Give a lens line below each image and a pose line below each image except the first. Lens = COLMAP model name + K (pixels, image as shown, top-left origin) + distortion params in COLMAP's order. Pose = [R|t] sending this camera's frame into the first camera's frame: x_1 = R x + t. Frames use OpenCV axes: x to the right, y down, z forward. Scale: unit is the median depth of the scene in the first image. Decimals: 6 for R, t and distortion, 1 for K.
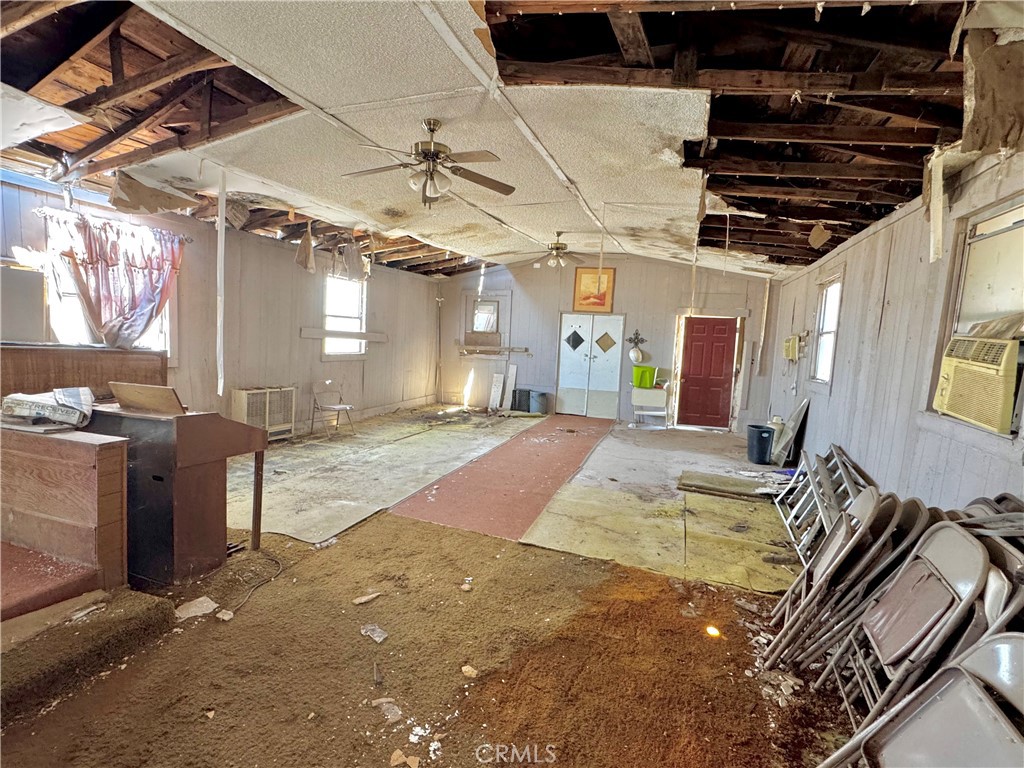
lens RADIAL K [[479.7, 0, 512.3], [0, 479.7, 381.8], [0, 0, 1]] dist [0.000451, 0.000031]
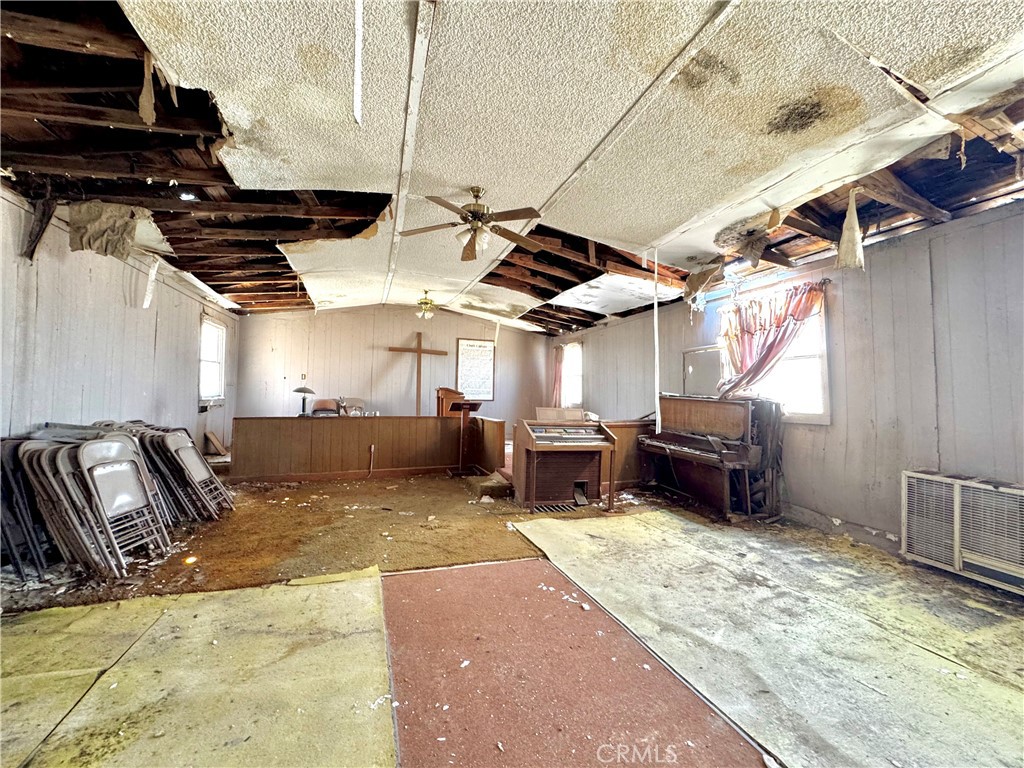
lens RADIAL K [[410.4, 0, 513.3], [0, 410.4, 380.1], [0, 0, 1]] dist [0.000451, 0.000073]
pose [[-0.772795, -0.083474, -0.629142, 0.261354], [-0.112049, 0.993686, 0.005792, -0.057990], [0.624686, 0.074971, -0.777269, 1.319546]]
